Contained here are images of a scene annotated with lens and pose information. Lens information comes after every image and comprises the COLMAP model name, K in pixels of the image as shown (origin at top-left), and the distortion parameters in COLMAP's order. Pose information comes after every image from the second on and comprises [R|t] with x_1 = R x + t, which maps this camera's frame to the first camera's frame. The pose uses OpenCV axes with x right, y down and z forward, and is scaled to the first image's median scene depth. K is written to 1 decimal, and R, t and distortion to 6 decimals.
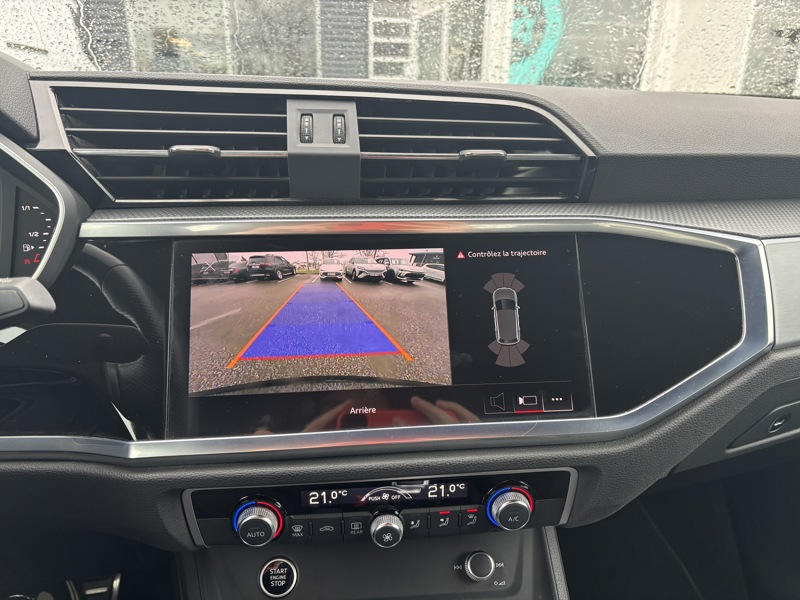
lens RADIAL K [[613.2, 0, 391.8], [0, 613.2, 303.5], [0, 0, 1]] dist [0.049209, -0.071194]
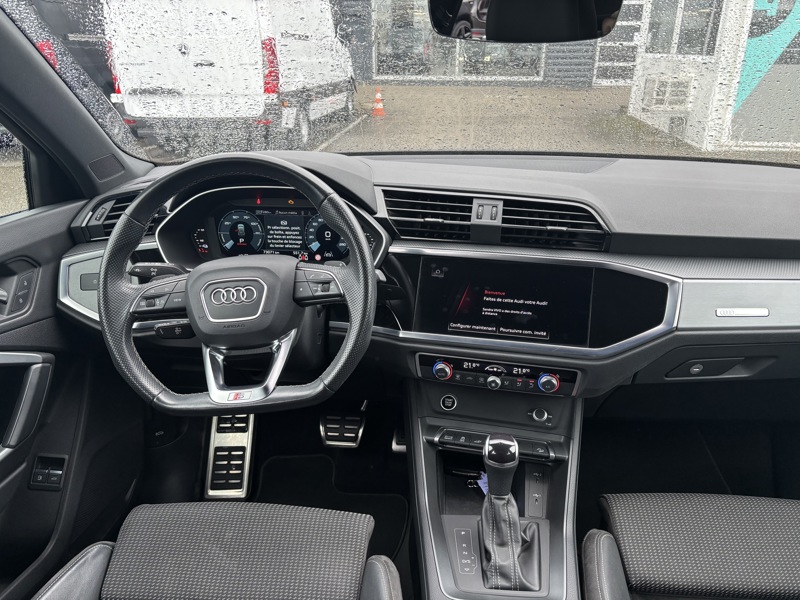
lens RADIAL K [[613.2, 0, 391.8], [0, 613.2, 303.5], [0, 0, 1]] dist [0.049209, -0.071194]
pose [[0.942605, 0.118157, -0.312305, 0.327858], [-0.098657, 0.992093, 0.077579, -0.088440], [0.319003, -0.042316, 0.946809, -1.388954]]
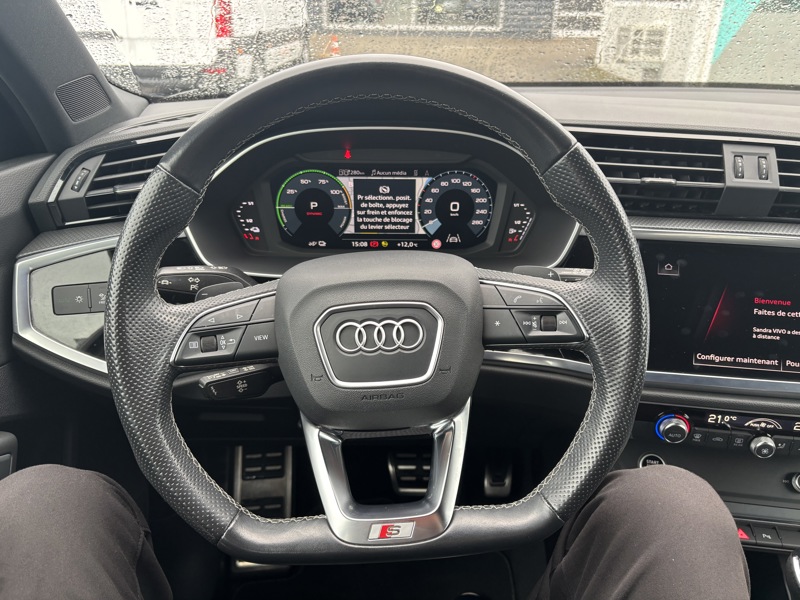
lens RADIAL K [[613.2, 0, 391.8], [0, 613.2, 303.5], [0, 0, 1]] dist [0.049209, -0.071194]
pose [[0.968582, 0.108349, -0.223850, -0.573060], [-0.079734, 0.987882, 0.133157, -0.101628], [0.235565, -0.111125, 0.965484, -0.613006]]
